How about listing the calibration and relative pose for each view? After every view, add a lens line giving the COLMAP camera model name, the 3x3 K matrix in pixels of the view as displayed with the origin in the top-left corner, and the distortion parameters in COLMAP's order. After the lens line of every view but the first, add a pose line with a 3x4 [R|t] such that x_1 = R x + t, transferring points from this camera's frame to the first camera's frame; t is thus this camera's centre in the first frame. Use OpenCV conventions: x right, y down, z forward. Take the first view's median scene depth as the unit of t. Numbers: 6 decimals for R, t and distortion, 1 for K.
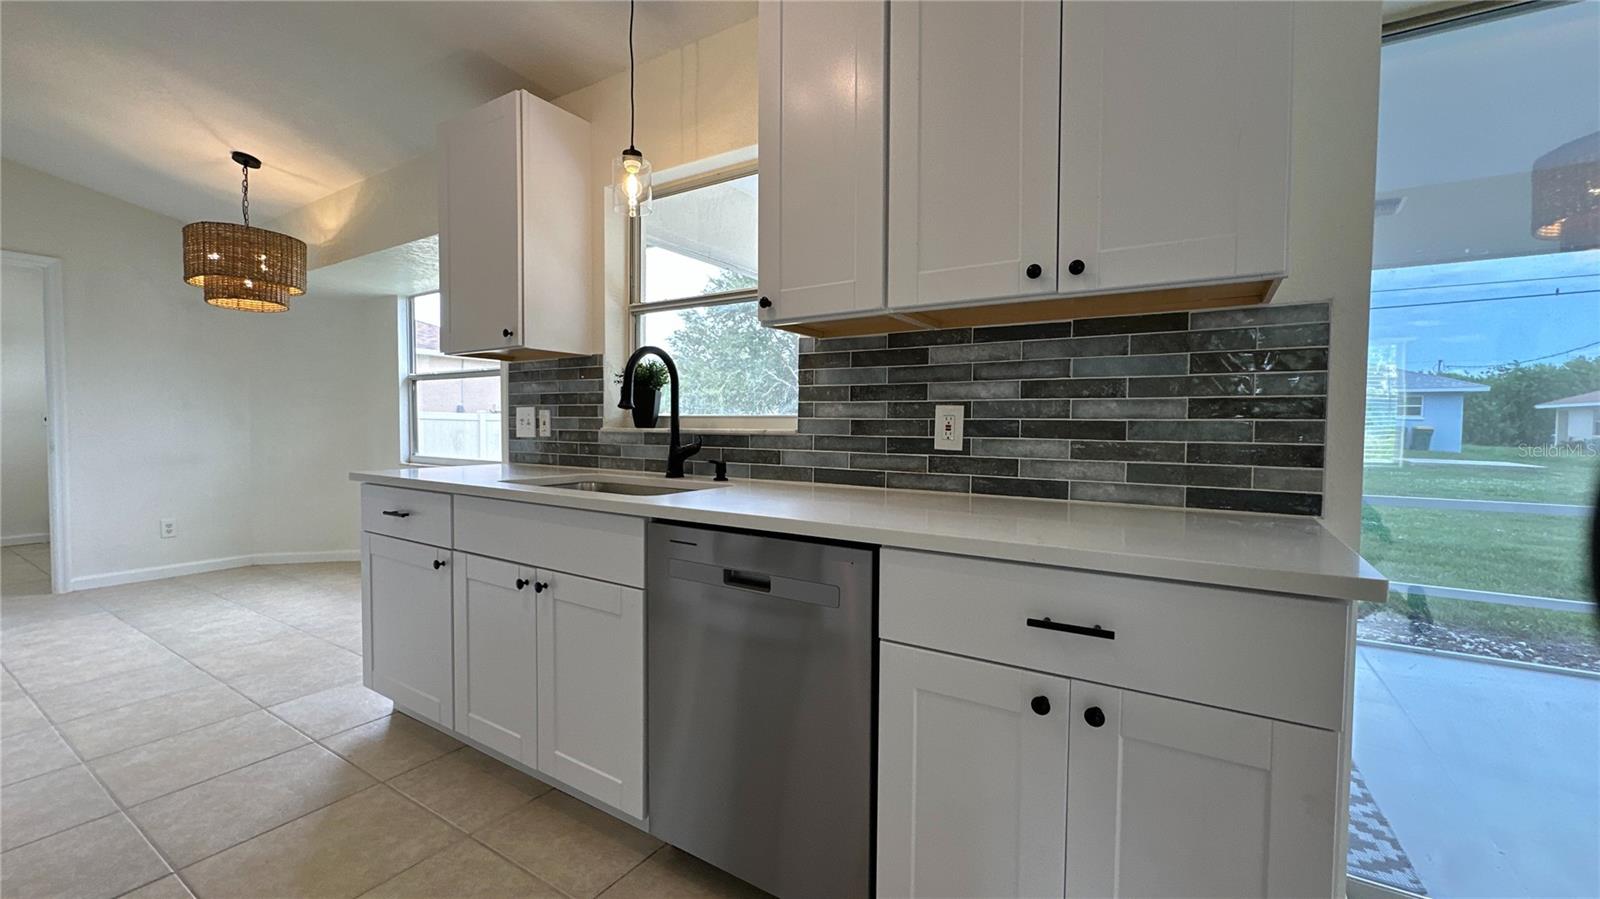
lens RADIAL K [[640.4, 0, 800.0], [0, 640.4, 449.5], [0, 0, 1]] dist [0.001054, 0.000006]
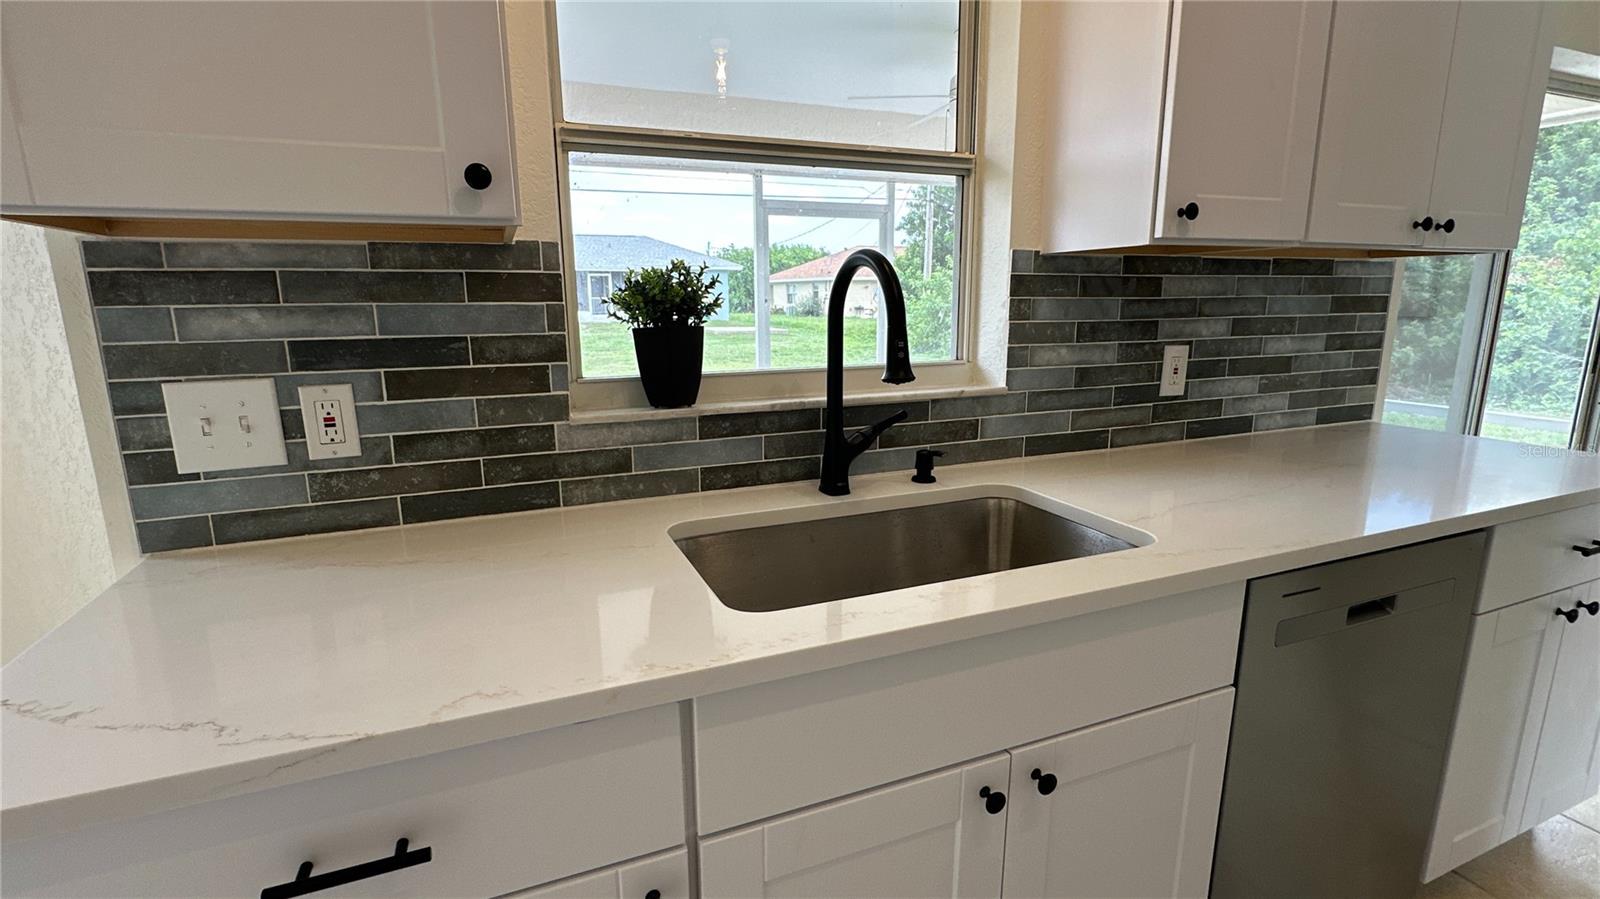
lens RADIAL K [[731.0, 0, 800.0], [0, 731.0, 449.5], [0, 0, 1]] dist [-0.002214, -0.000372]
pose [[0.574184, -0.178492, 0.799033, -0.891898], [0.046232, 0.981458, 0.186021, -0.139123], [-0.817420, -0.069869, 0.571789, 0.838618]]
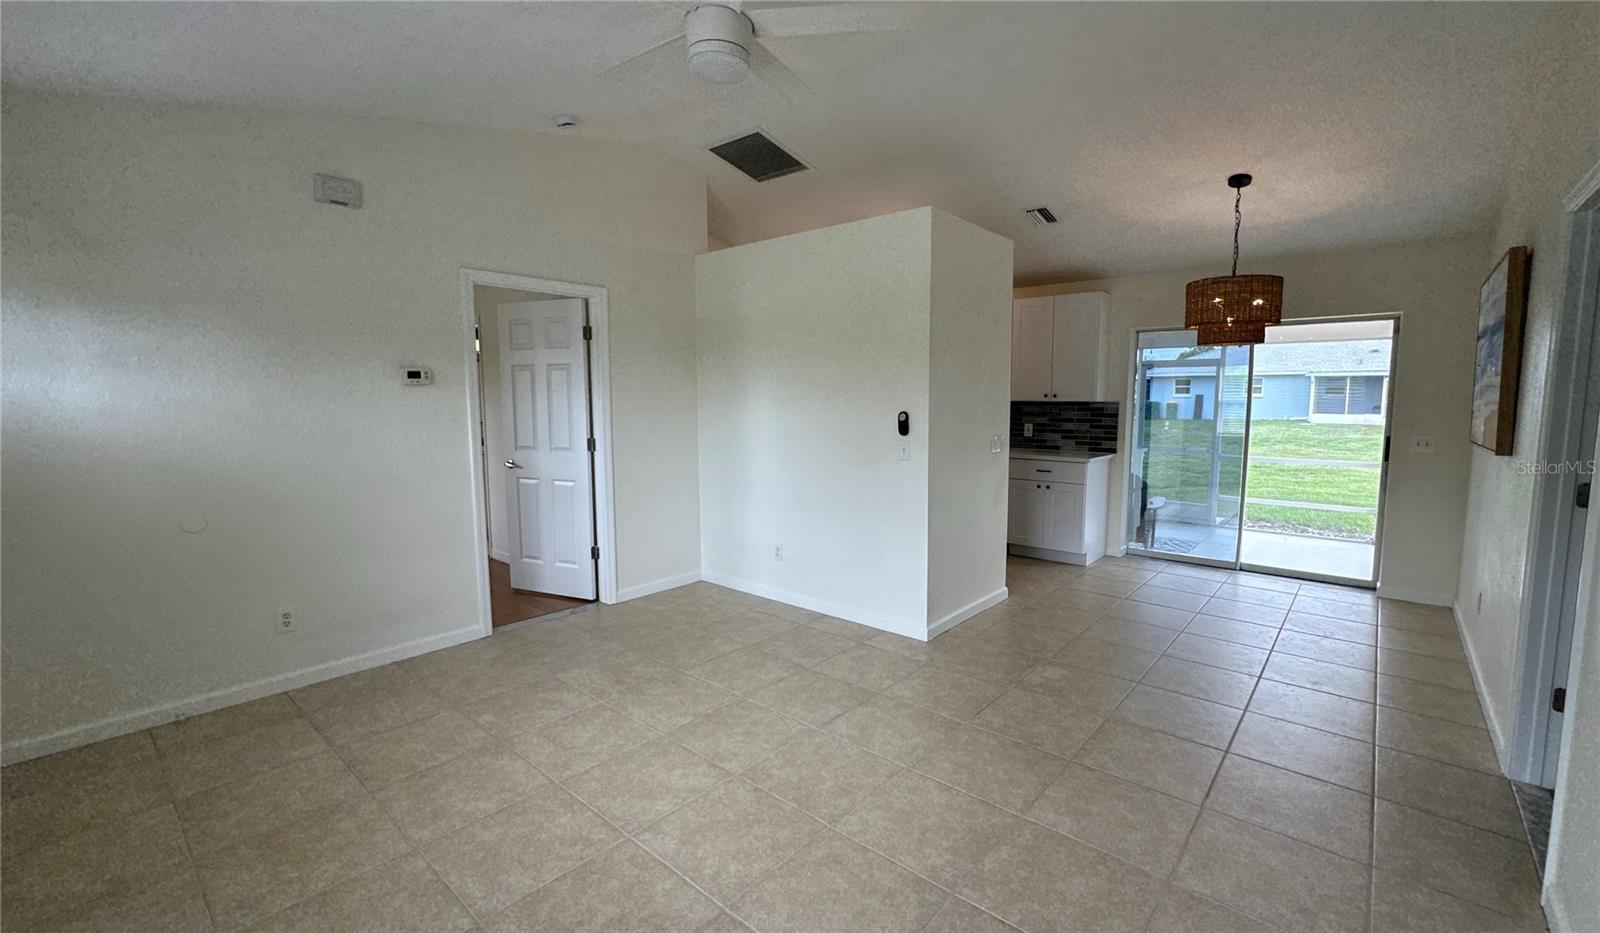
lens RADIAL K [[661.7, 0, 830.0], [0, 661.7, 466.5], [0, 0, 1]] dist [0.000027, 0.000066]
pose [[0.991104, 0.006061, -0.132954, -0.351317], [0.002542, 0.997919, 0.064436, -0.070409], [0.133068, -0.064201, 0.989025, -2.679046]]
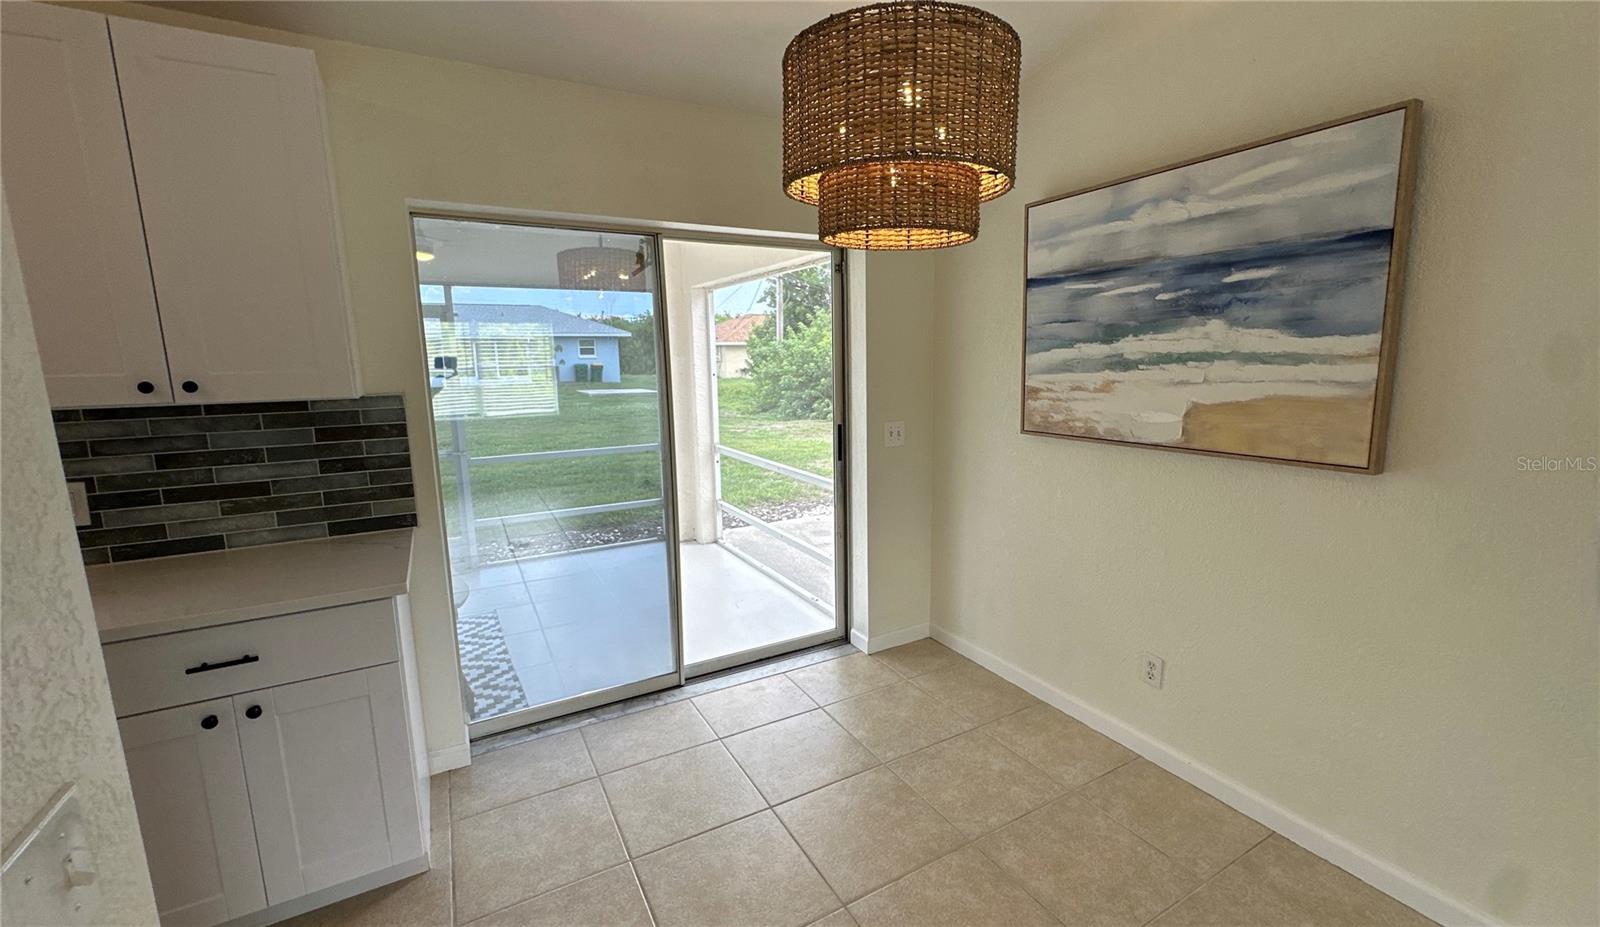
lens RADIAL K [[659.5, 0, 831.0], [0, 659.5, 461.2], [0, 0, 1]] dist [-0.002487, -0.000388]
pose [[0.455735, -0.154130, 0.876670, -0.112657], [0.053419, 0.987855, 0.145908, -0.187706], [-0.888511, -0.019665, 0.458433, -0.529370]]
